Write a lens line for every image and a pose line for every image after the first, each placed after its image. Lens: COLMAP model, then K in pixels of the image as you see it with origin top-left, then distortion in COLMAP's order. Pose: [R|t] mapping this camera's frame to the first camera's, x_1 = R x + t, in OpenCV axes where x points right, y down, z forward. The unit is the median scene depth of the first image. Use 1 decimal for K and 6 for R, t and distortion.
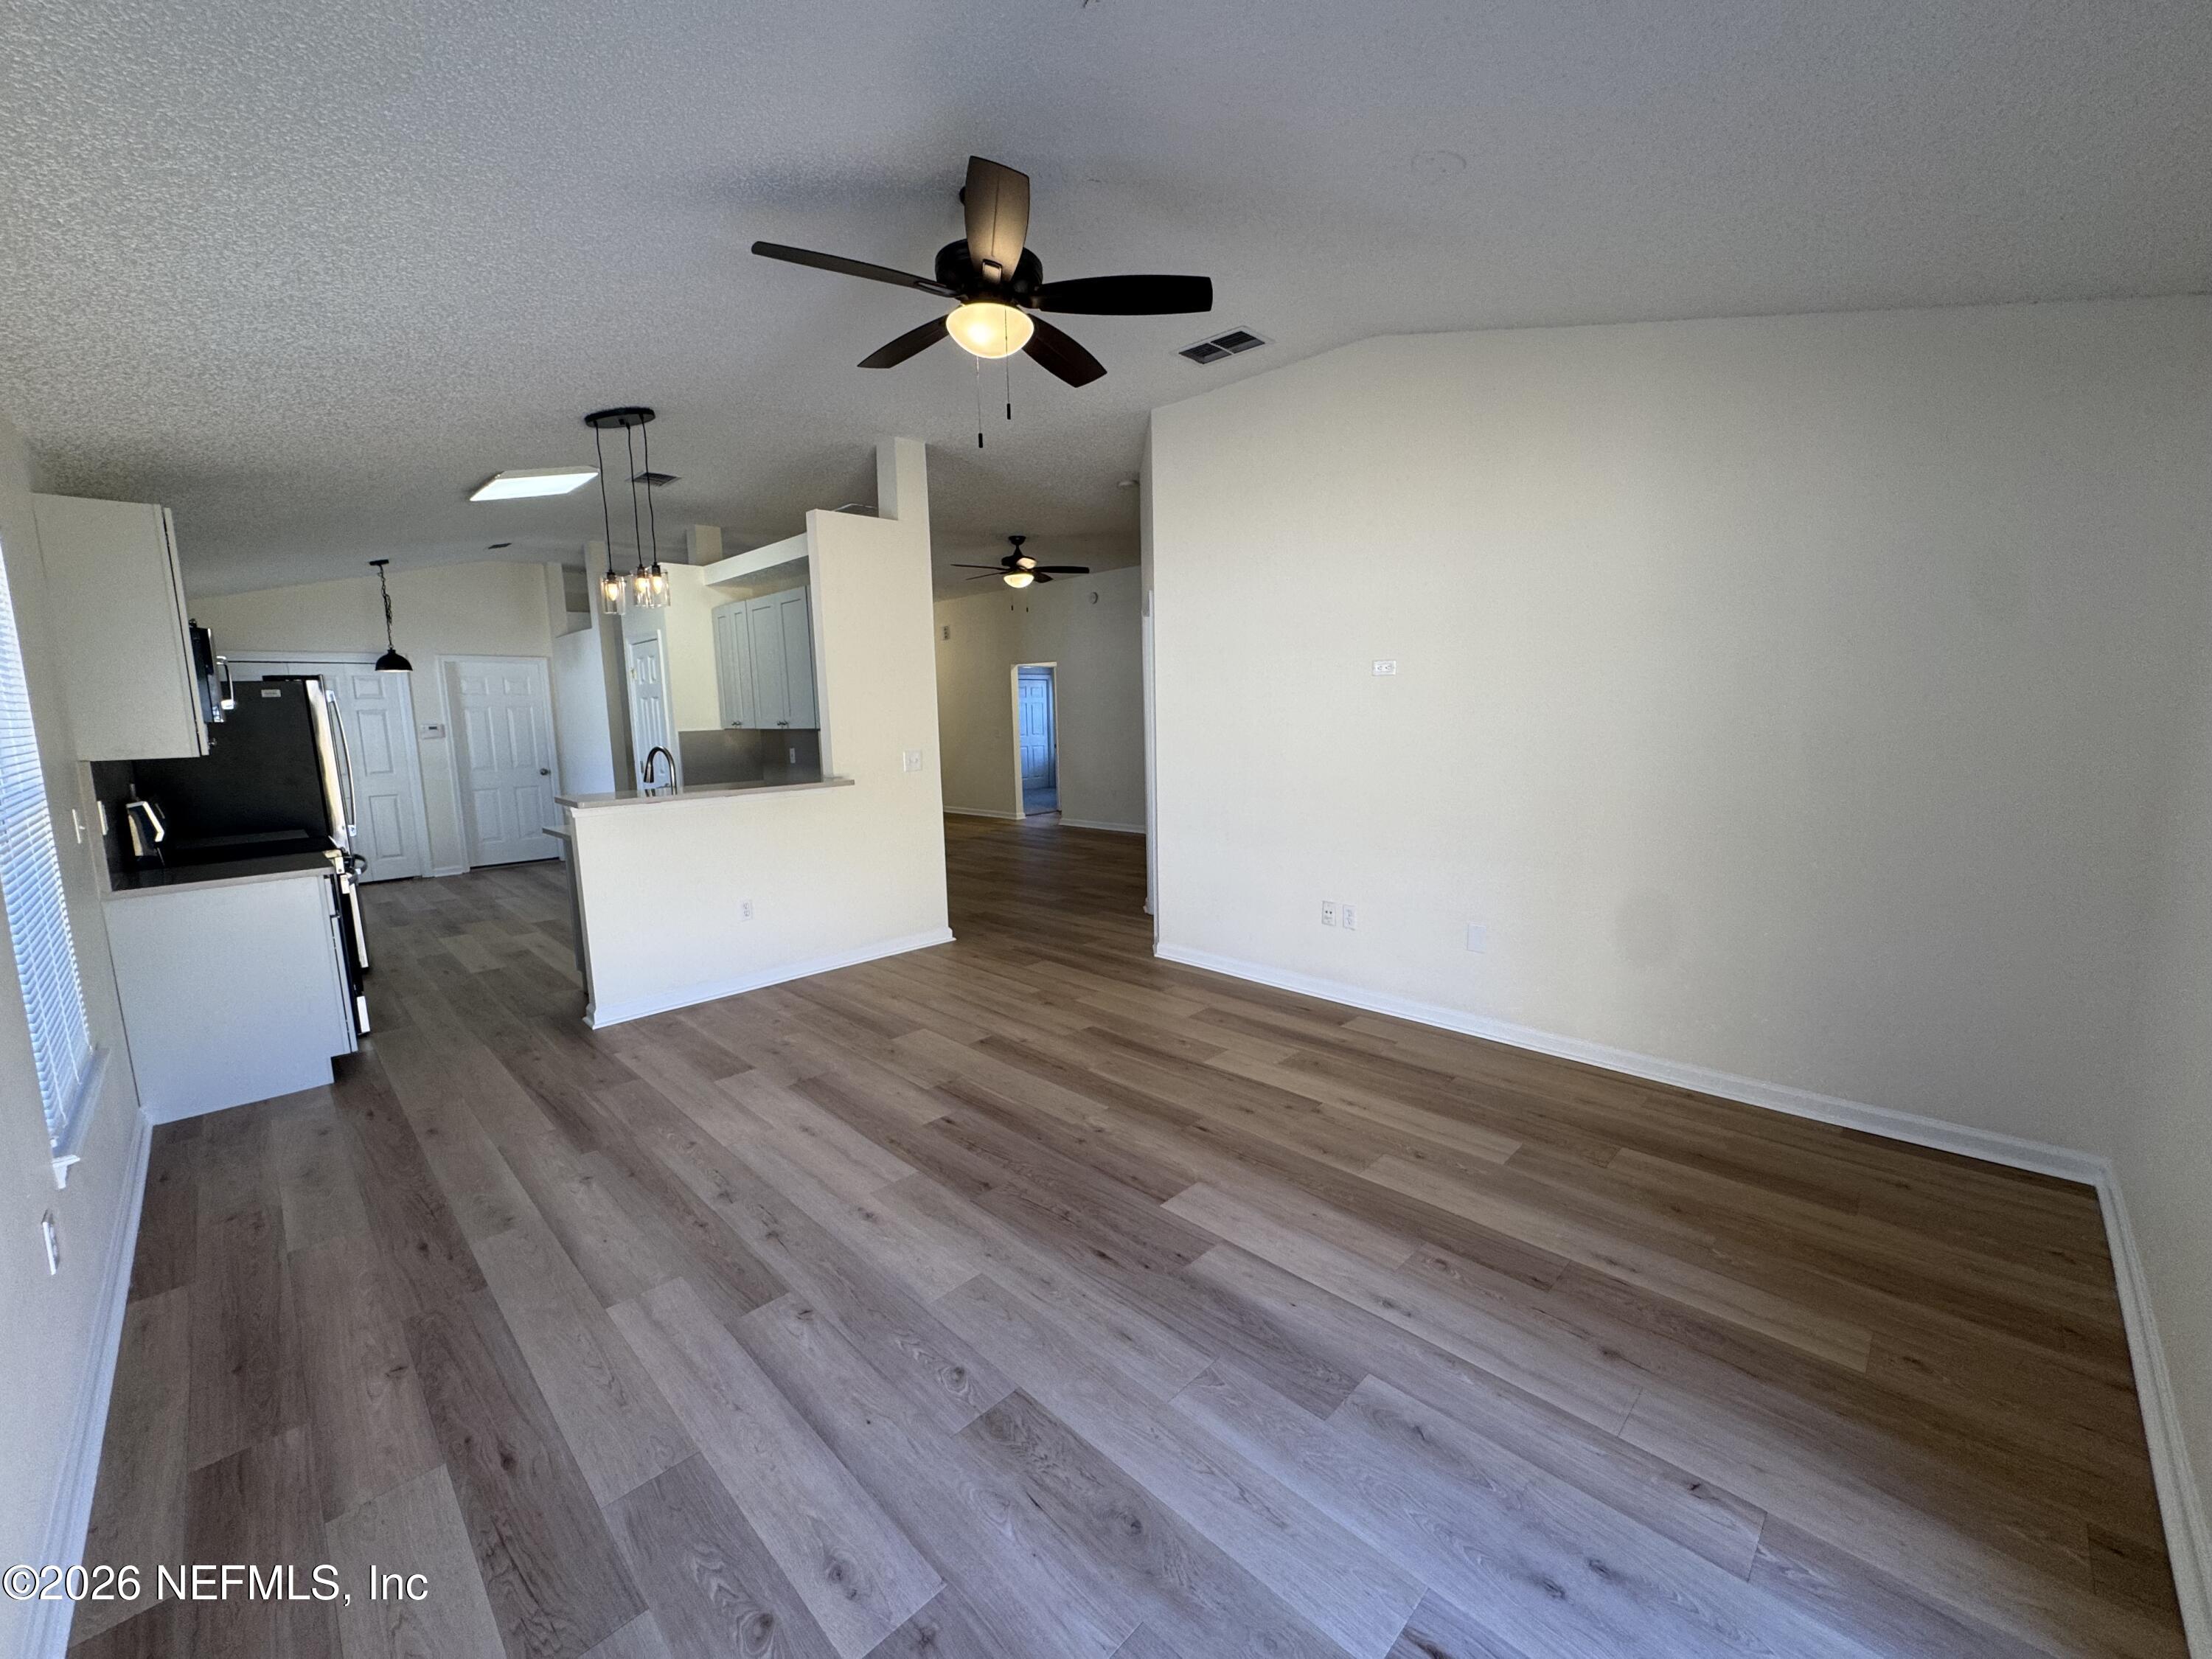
lens RADIAL K [[881.5, 0, 1106.0], [0, 881.5, 829.5], [0, 0, 1]] dist [-0.001949, -0.000655]
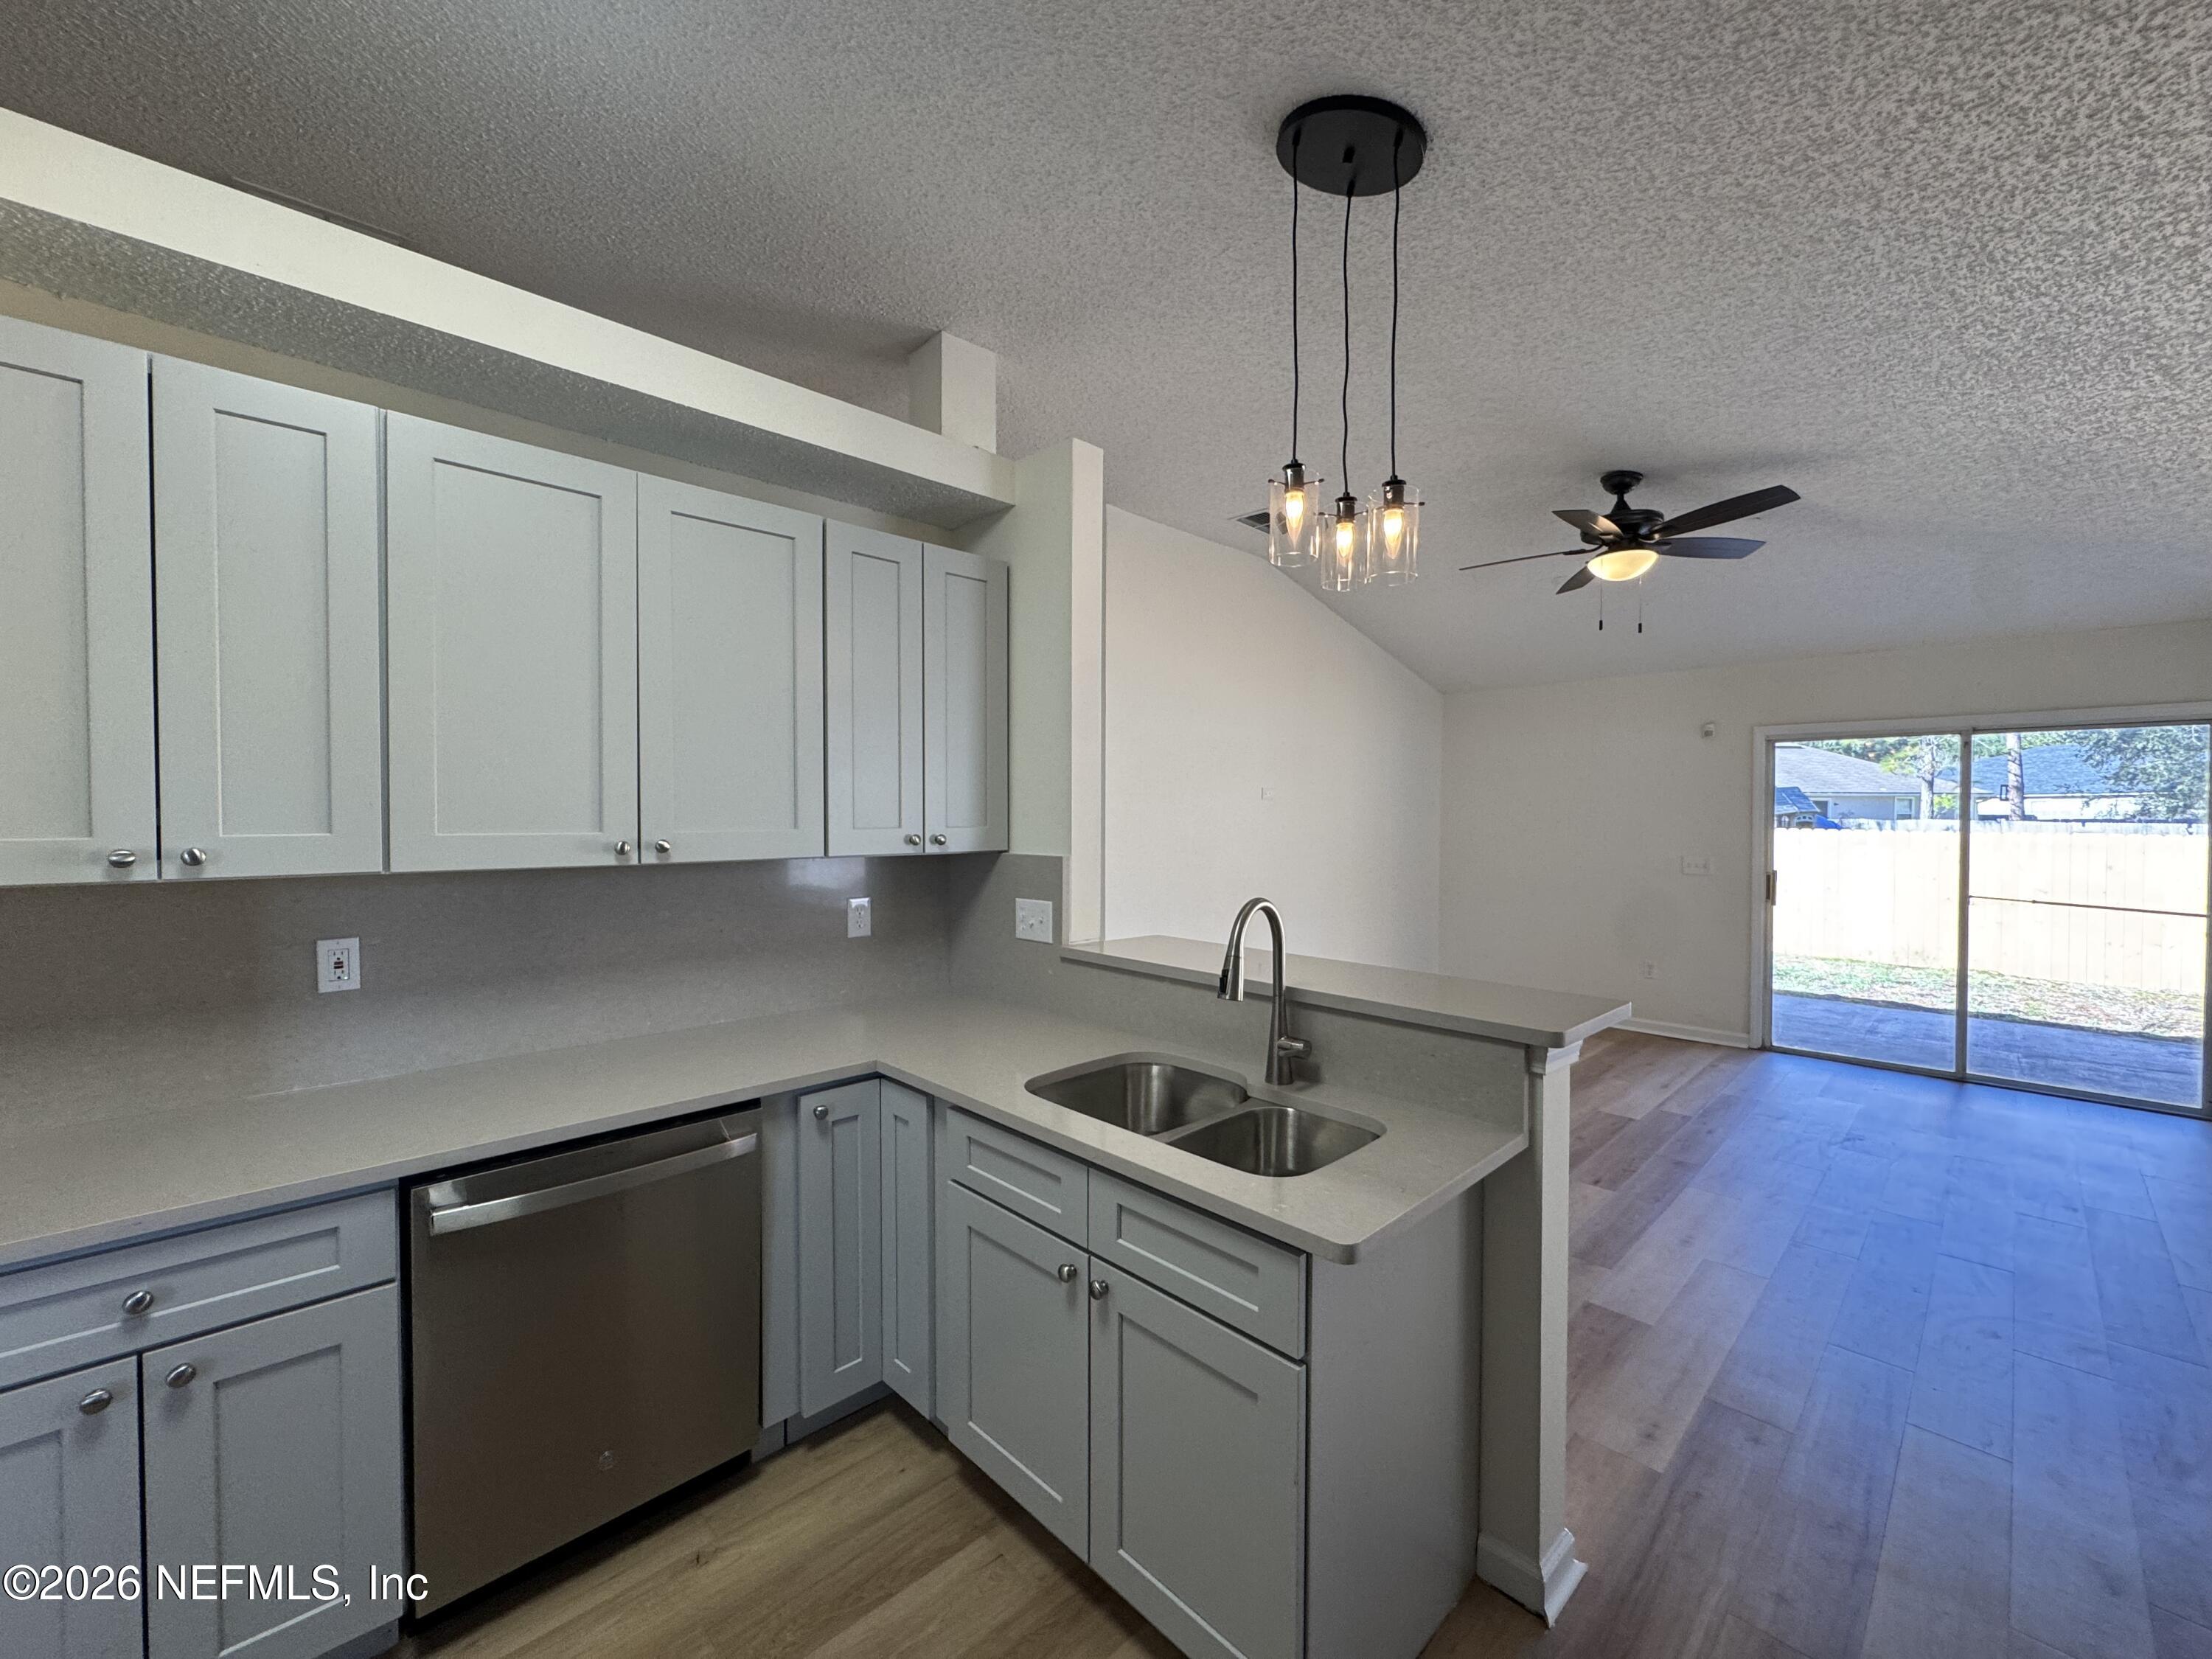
lens RADIAL K [[881.5, 0, 1106.0], [0, 881.5, 829.5], [0, 0, 1]] dist [-0.001949, -0.000655]
pose [[0.024383, 0.005476, 0.999688, -1.307453], [0.134155, 0.990922, -0.008700, -0.188098], [-0.990660, 0.134326, 0.023427, 1.514908]]
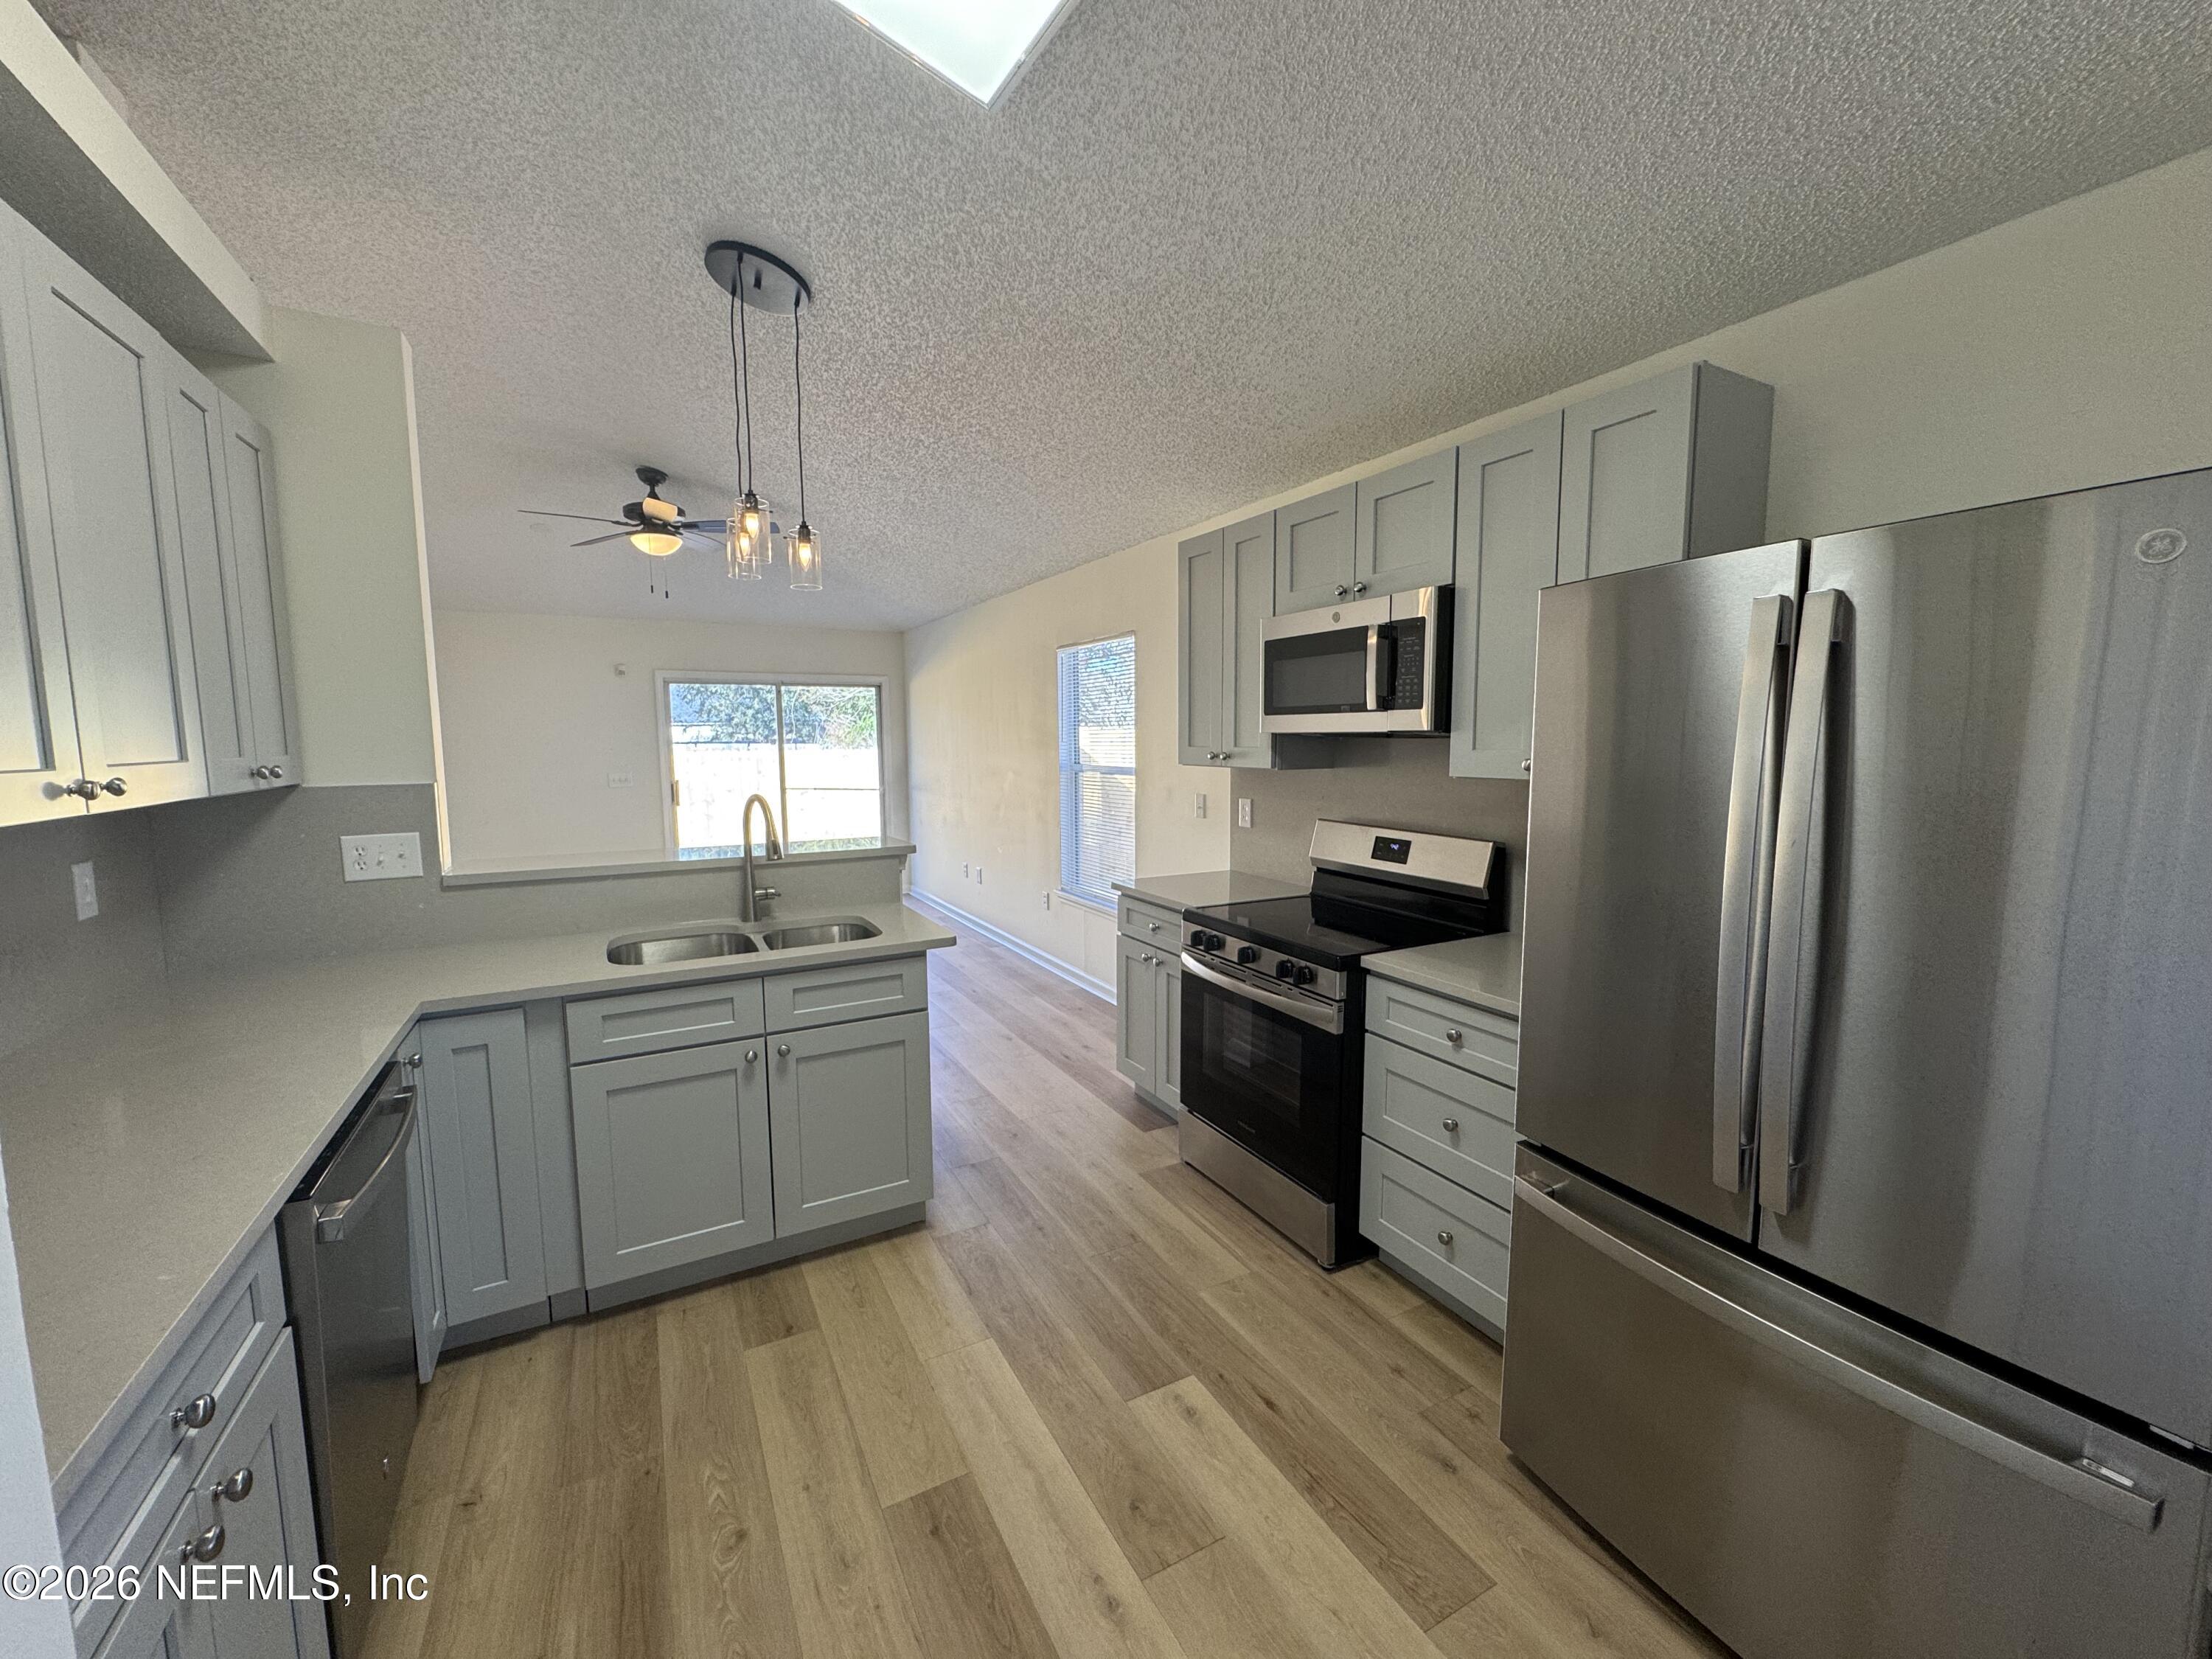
lens RADIAL K [[881.5, 0, 1106.0], [0, 881.5, 829.5], [0, 0, 1]] dist [-0.001949, -0.000655]
pose [[-0.958980, 0.000395, 0.283473, -1.287907], [0.067800, 0.971296, 0.228009, -0.271629], [-0.275246, 0.237876, -0.931480, 2.138329]]
